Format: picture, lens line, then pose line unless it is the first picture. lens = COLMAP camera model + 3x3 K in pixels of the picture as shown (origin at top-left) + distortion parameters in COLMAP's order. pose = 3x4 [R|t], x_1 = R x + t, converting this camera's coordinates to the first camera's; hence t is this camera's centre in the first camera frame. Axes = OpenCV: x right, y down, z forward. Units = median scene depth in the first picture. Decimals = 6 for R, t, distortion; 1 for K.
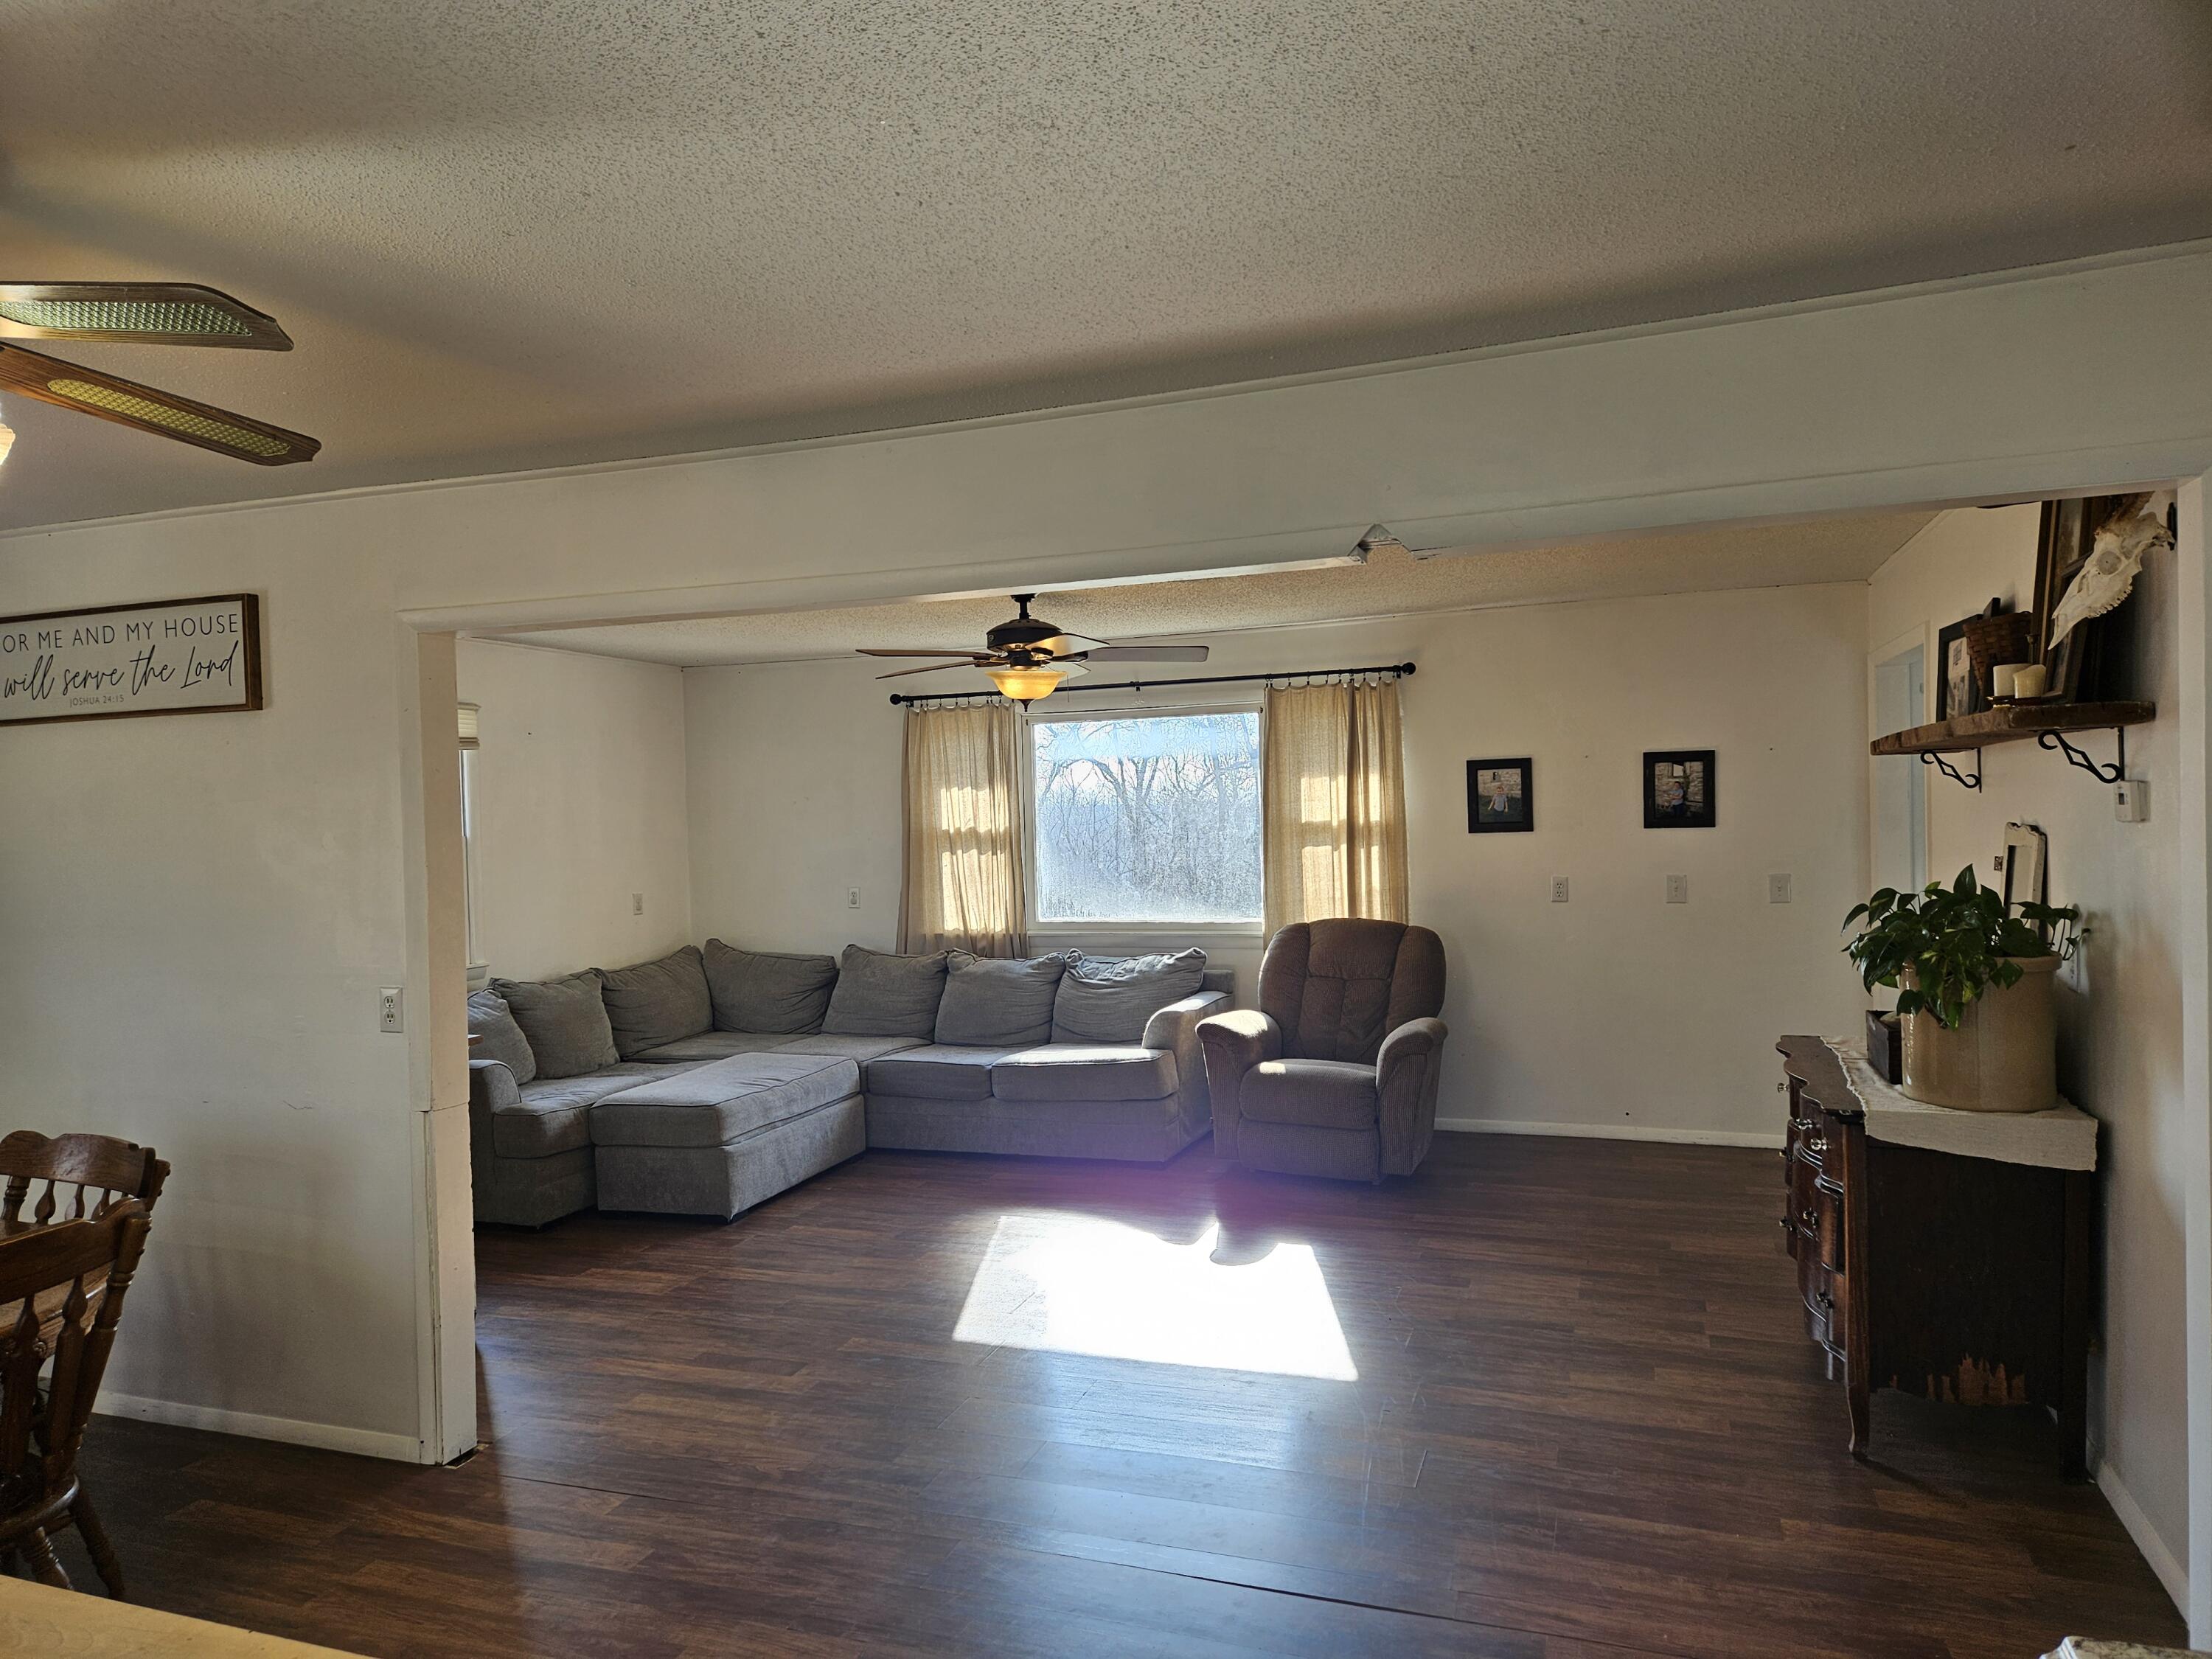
lens RADIAL K [[1458.4, 0, 1104.0], [0, 1458.4, 829.0], [0, 0, 1]] dist [0.064508, -0.052440]
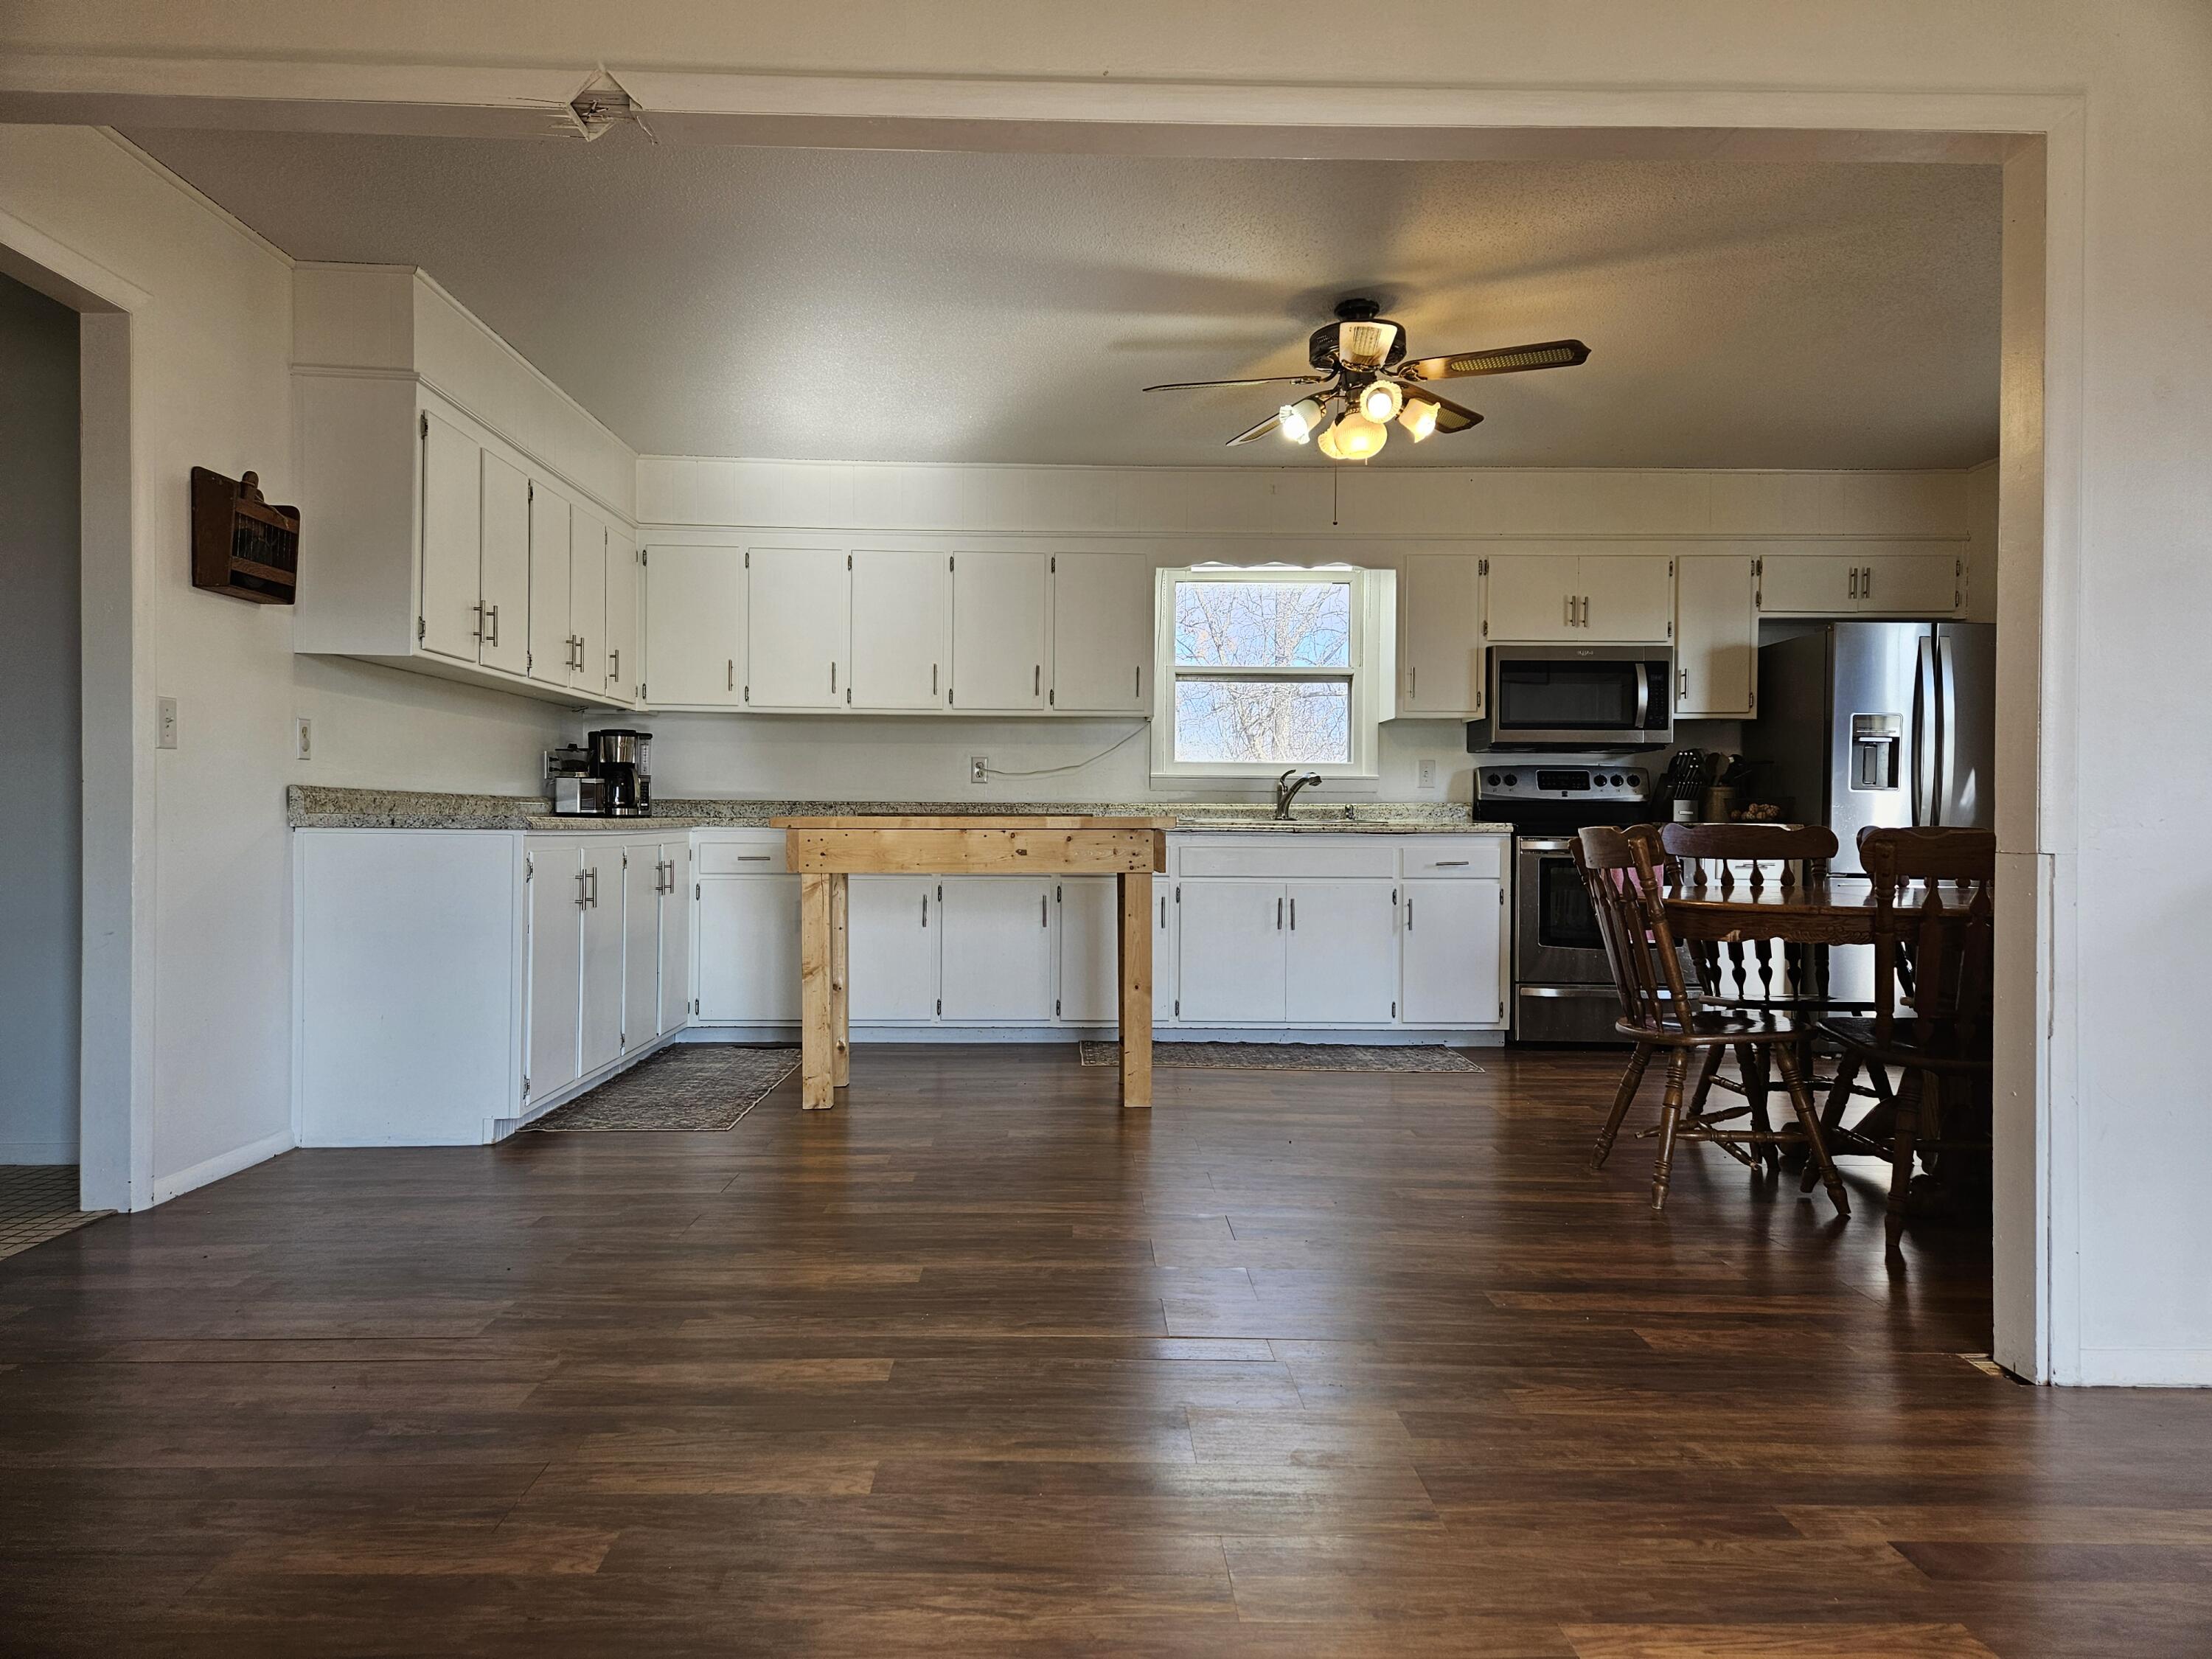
lens RADIAL K [[1458.4, 0, 1096.8], [0, 1458.4, 840.5], [0, 0, 1]] dist [0.064508, -0.052440]
pose [[-0.937391, 0.020765, -0.347660, 0.188506], [0.012429, 0.999580, 0.026191, 0.160299], [0.348058, 0.020230, -0.937255, 1.503748]]
